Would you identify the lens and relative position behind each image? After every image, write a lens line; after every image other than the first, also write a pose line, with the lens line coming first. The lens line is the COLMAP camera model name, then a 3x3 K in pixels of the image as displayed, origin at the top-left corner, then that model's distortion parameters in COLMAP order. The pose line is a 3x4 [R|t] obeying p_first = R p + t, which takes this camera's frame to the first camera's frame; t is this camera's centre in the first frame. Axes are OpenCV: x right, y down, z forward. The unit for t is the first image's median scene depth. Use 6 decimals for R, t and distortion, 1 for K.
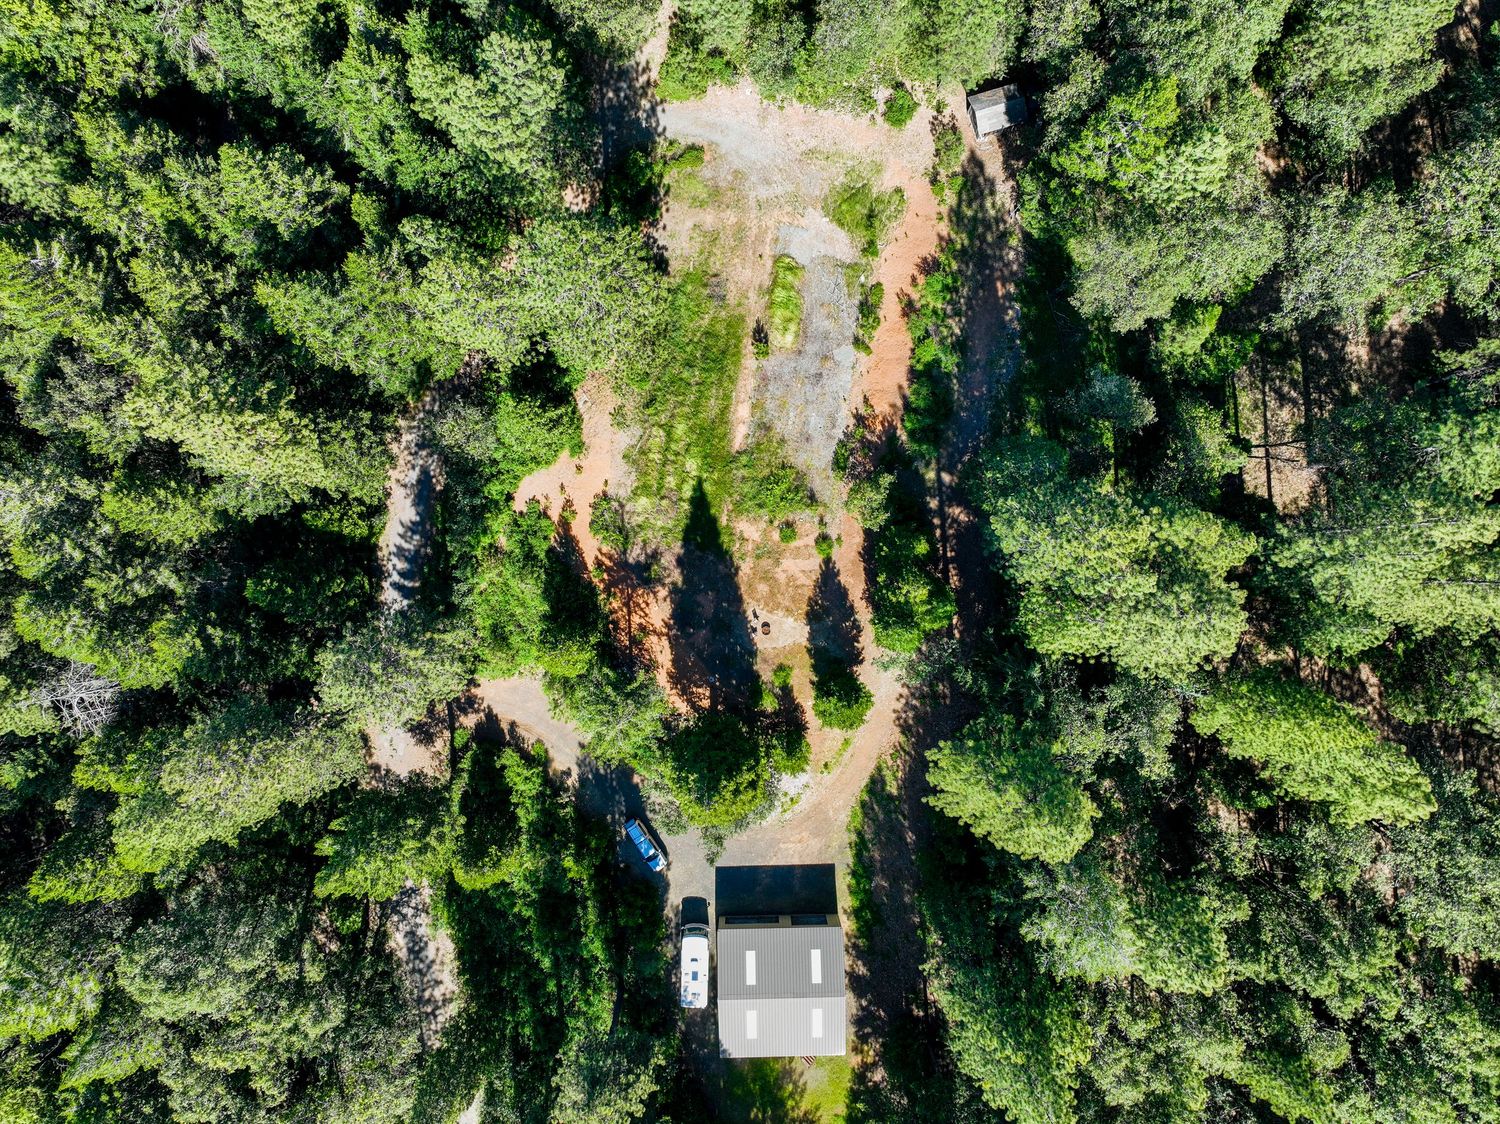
lens RADIAL K [[1055.3, 0, 747.9], [0, 1055.3, 562.7], [0, 0, 1]] dist [-0.010748, 0.021488]
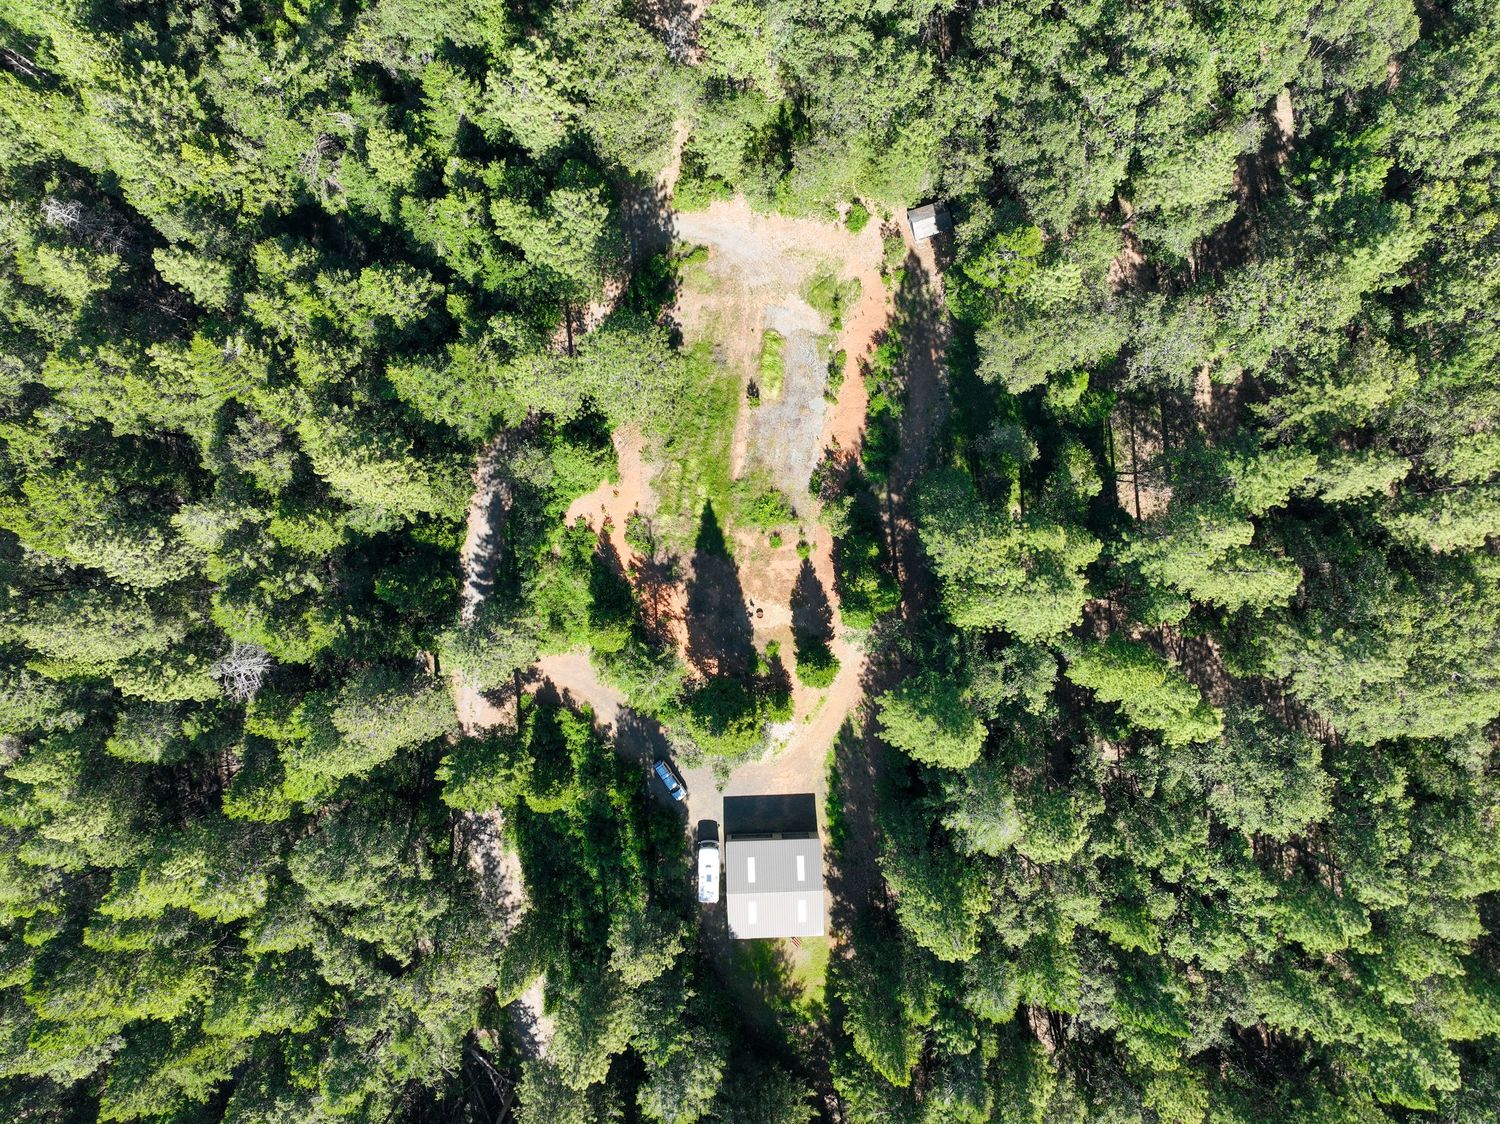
lens RADIAL K [[1055.3, 0, 747.9], [0, 1055.3, 562.7], [0, 0, 1]] dist [-0.010748, 0.021488]
pose [[0.999928, -0.011806, 0.002021, 0.000167], [0.011800, 0.999926, 0.002797, -0.004799], [-0.002054, -0.002773, 0.999994, -0.327318]]
